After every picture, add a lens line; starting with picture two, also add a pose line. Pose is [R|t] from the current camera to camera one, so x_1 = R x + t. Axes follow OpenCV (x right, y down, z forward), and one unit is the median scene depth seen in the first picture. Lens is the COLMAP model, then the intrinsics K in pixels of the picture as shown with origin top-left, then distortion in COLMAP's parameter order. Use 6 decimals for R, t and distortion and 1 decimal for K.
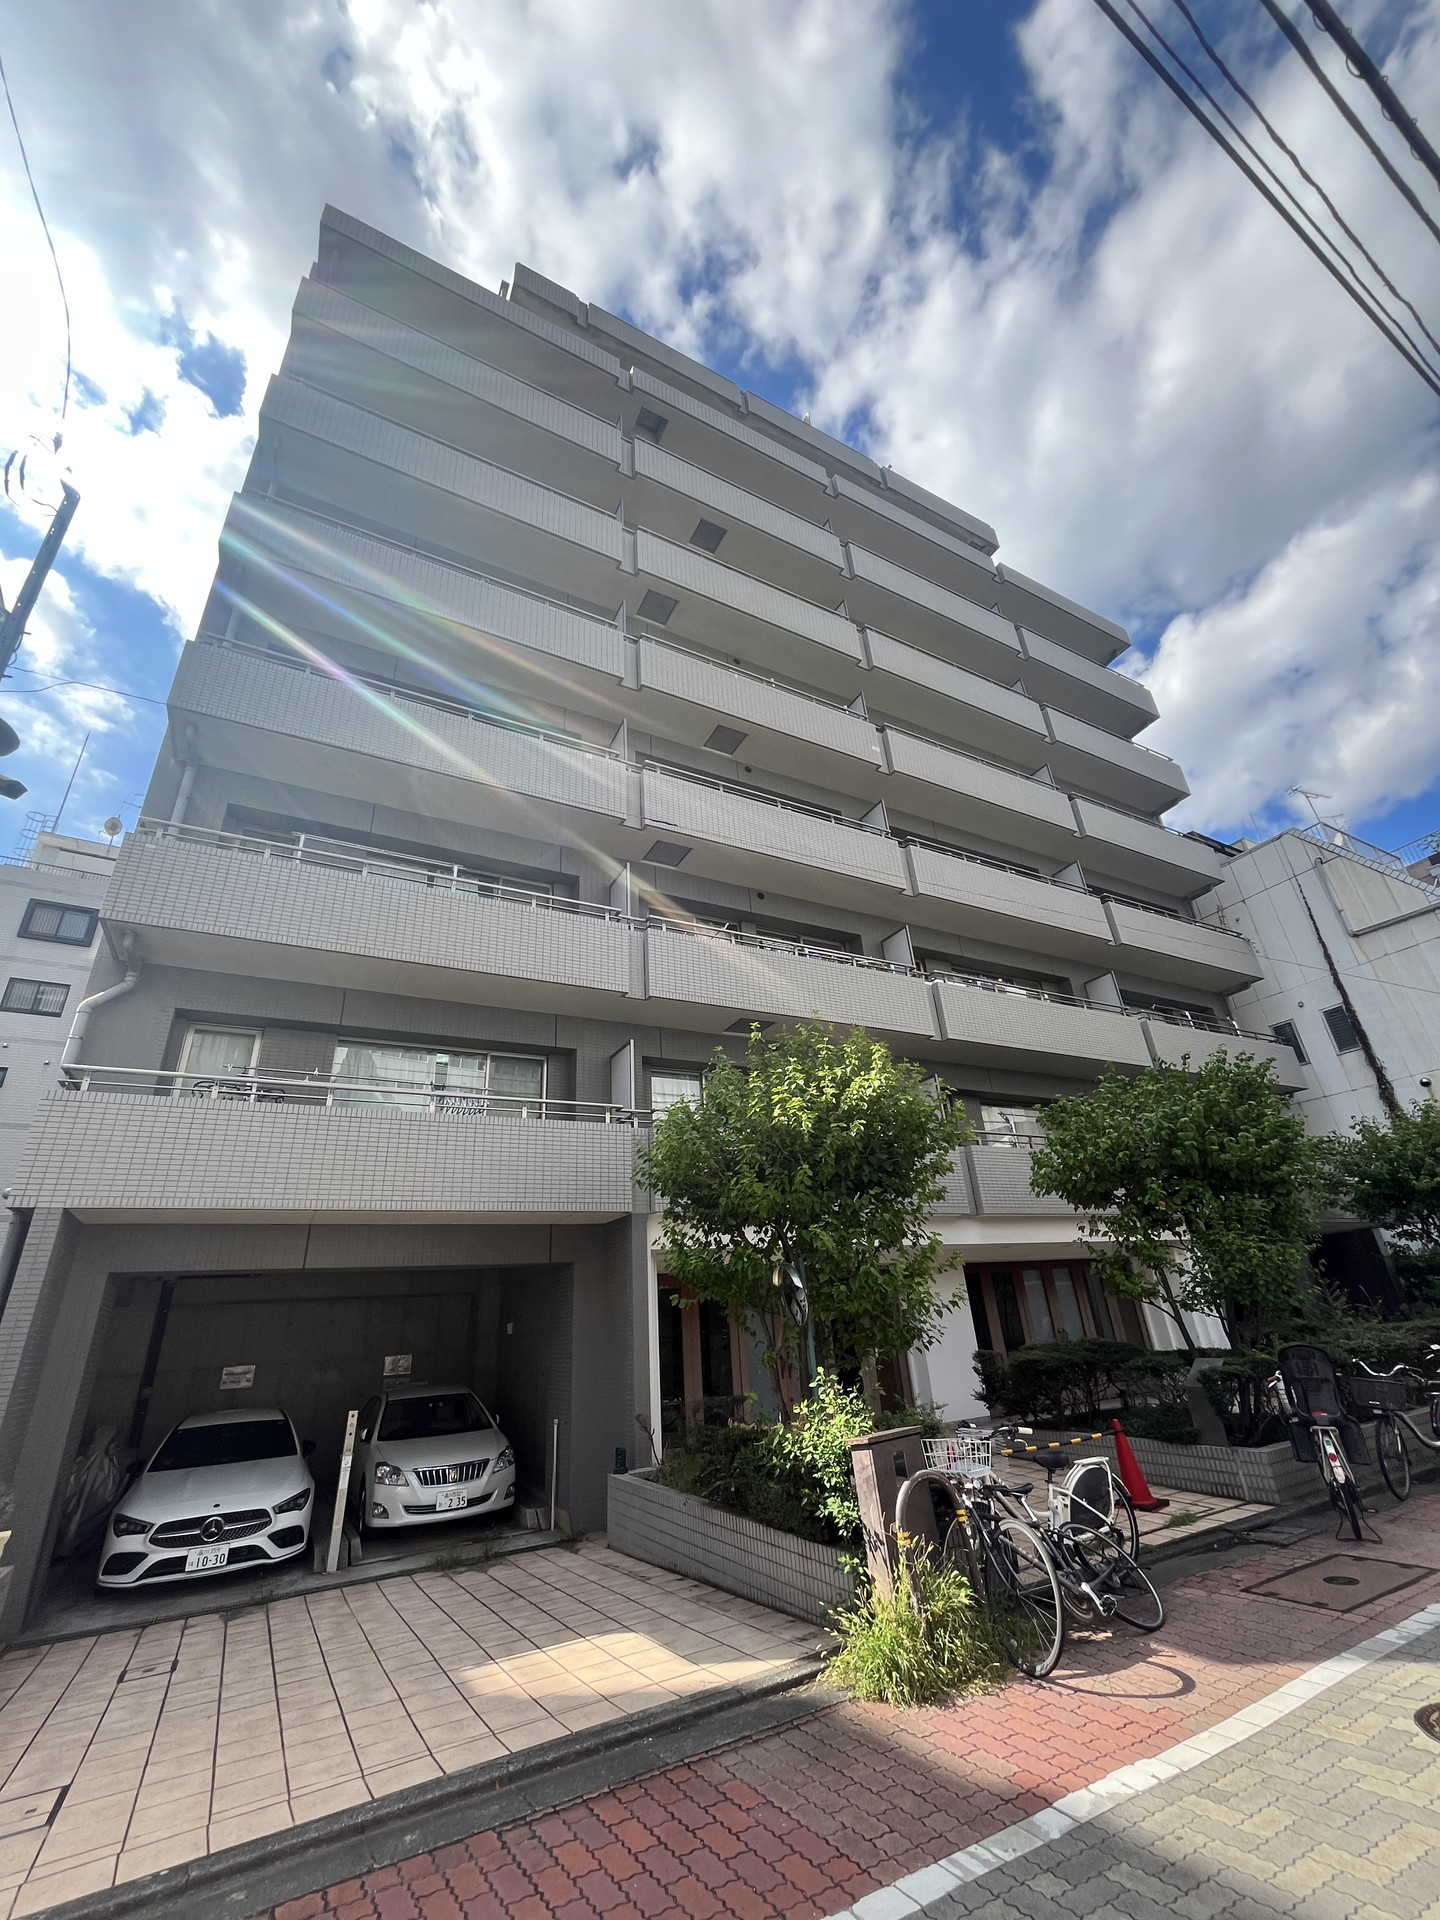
lens RADIAL K [[782.0, 0, 720.0], [0, 782.0, 960.0], [0, 0, 1]] dist [0.006818, -0.000980]
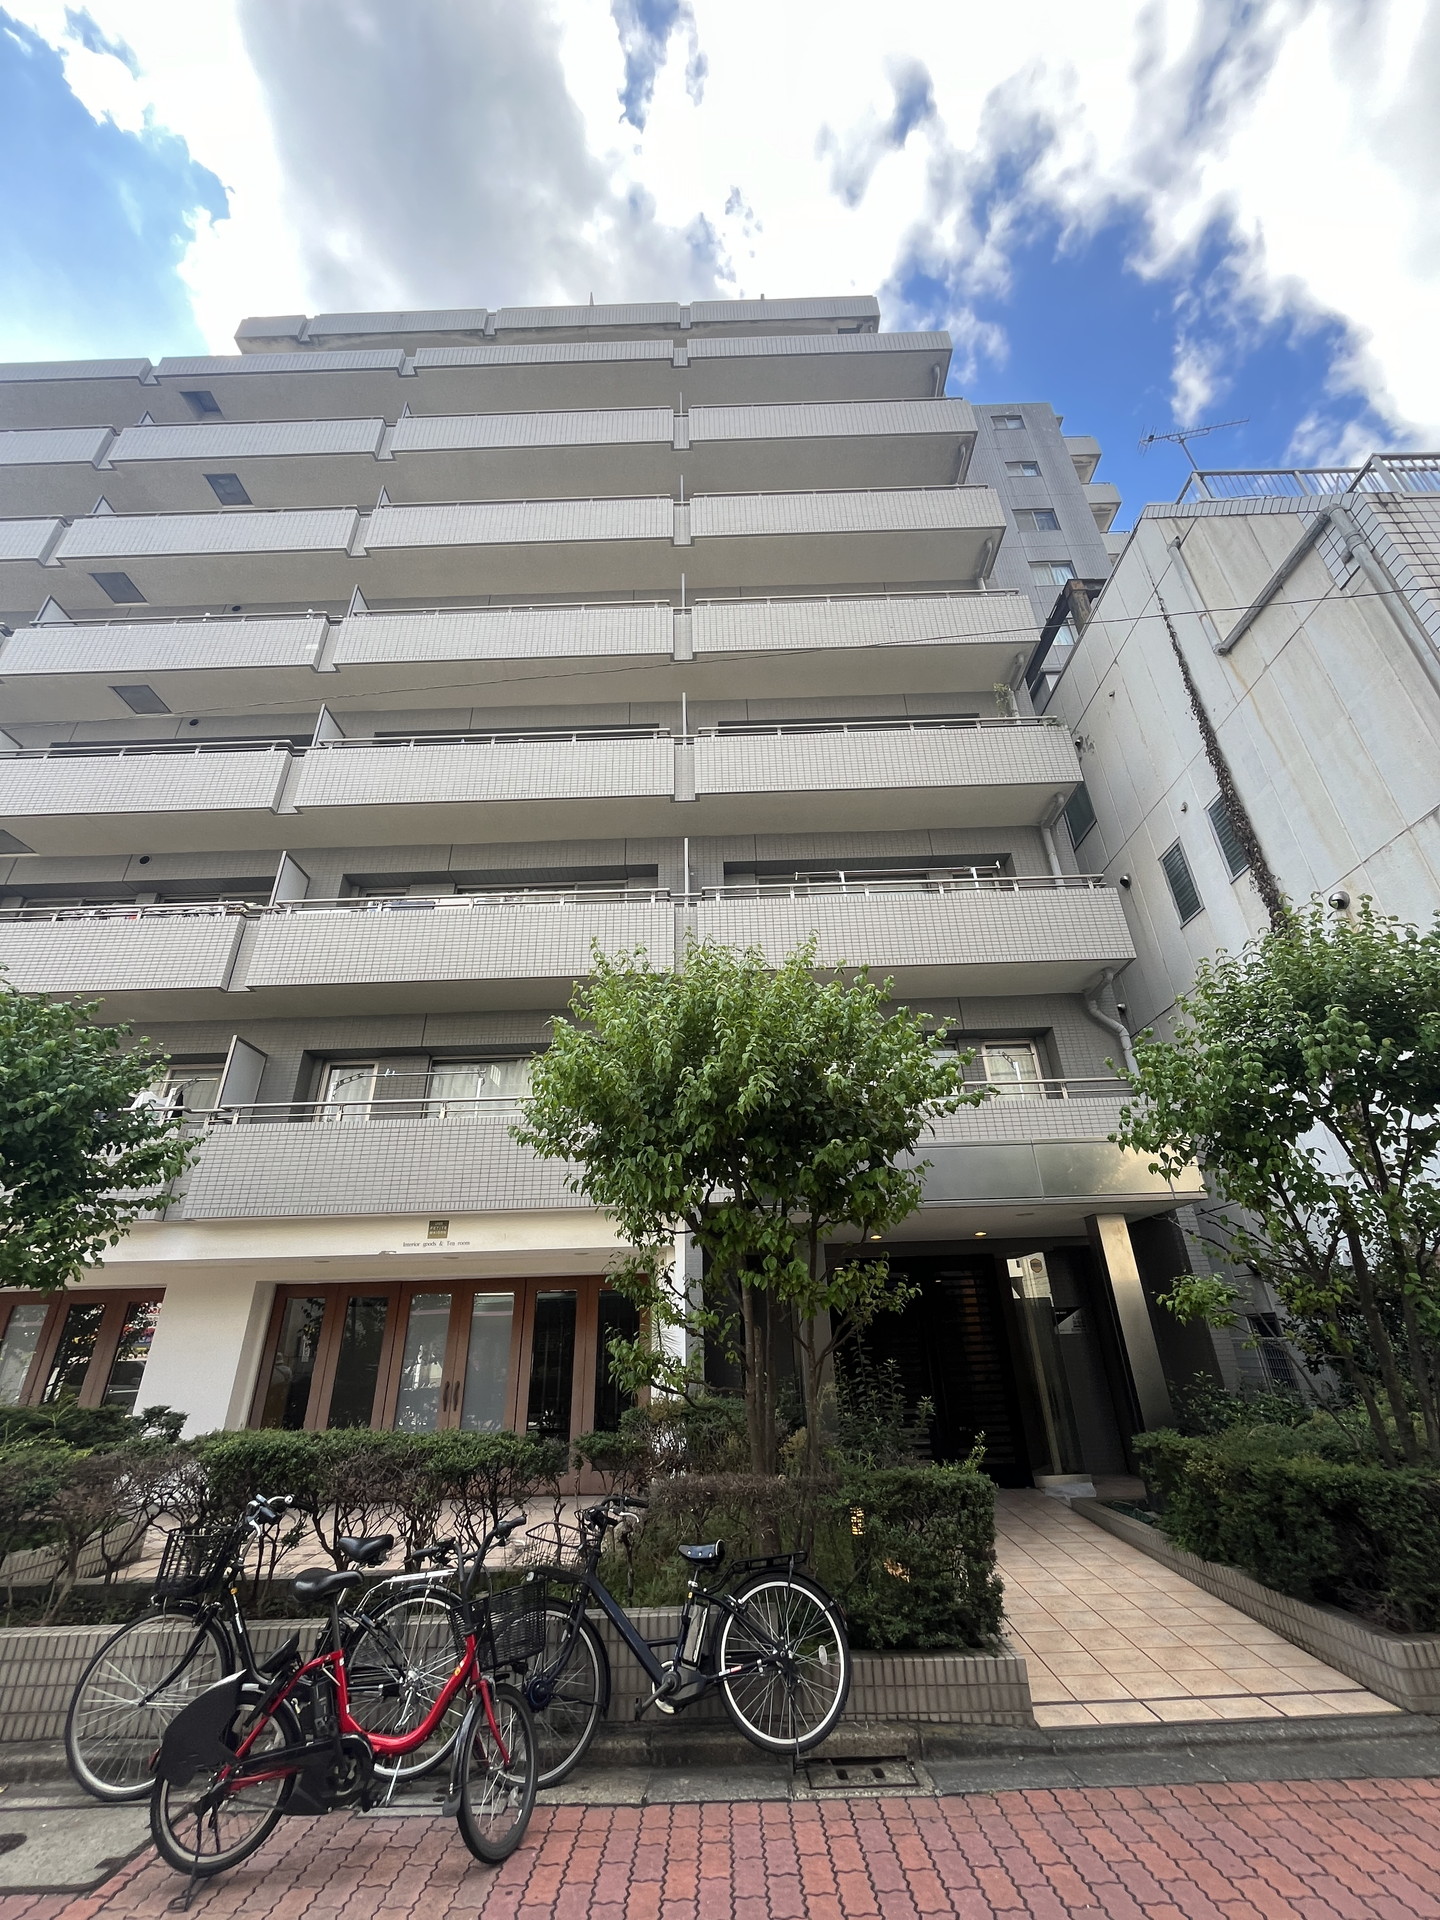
lens RADIAL K [[773.6, 0, 718.1], [0, 773.6, 957.8], [0, 0, 1]] dist [-0.003240, 0.000119]
pose [[0.871289, -0.177655, -0.457488, 1.055953], [0.182764, 0.982586, -0.033489, 0.183790], [0.455470, -0.054434, 0.888585, 0.553545]]
